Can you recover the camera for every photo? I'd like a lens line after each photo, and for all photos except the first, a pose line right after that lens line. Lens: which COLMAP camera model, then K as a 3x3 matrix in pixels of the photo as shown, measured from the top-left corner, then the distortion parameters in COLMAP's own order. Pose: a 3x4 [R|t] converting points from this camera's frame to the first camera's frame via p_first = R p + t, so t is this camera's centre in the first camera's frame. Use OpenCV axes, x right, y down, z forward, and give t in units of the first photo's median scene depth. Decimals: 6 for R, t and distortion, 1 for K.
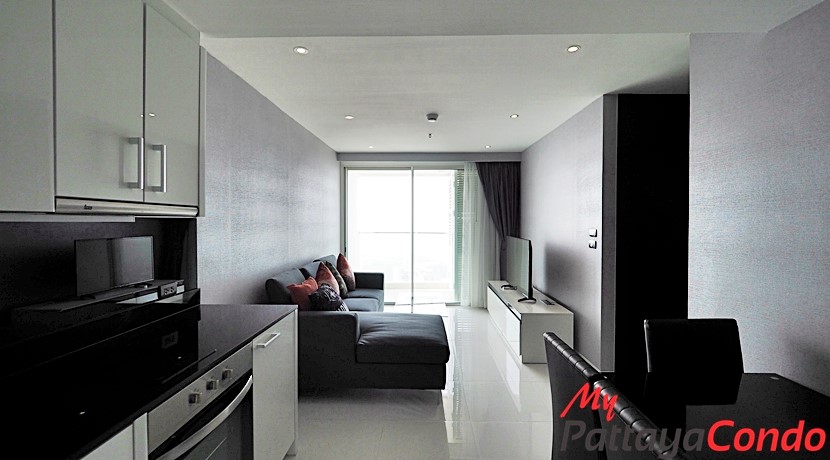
lens RADIAL K [[349.4, 0, 415.0], [0, 349.4, 230.0], [0, 0, 1]] dist [-0.001587, -0.000339]
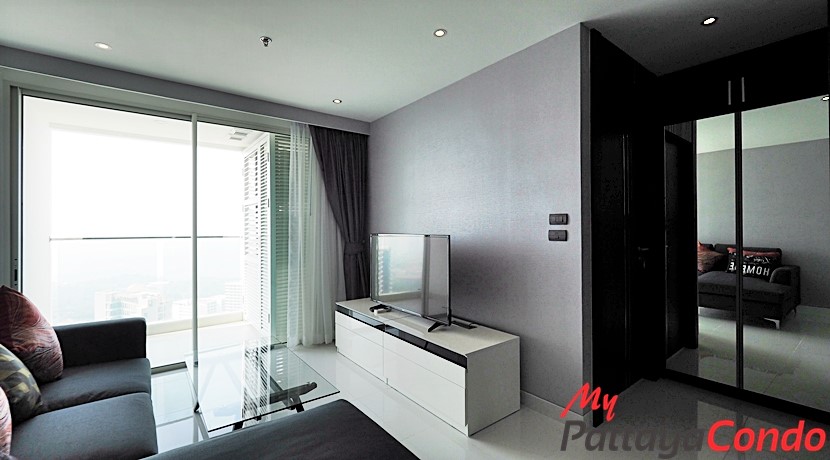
lens RADIAL K [[349.4, 0, 415.0], [0, 349.4, 230.0], [0, 0, 1]] dist [-0.001587, -0.000339]
pose [[0.777362, -0.006528, 0.629020, -0.089574], [0.020948, 0.999660, -0.015514, 0.019716], [-0.628705, 0.025237, 0.777234, 0.366957]]
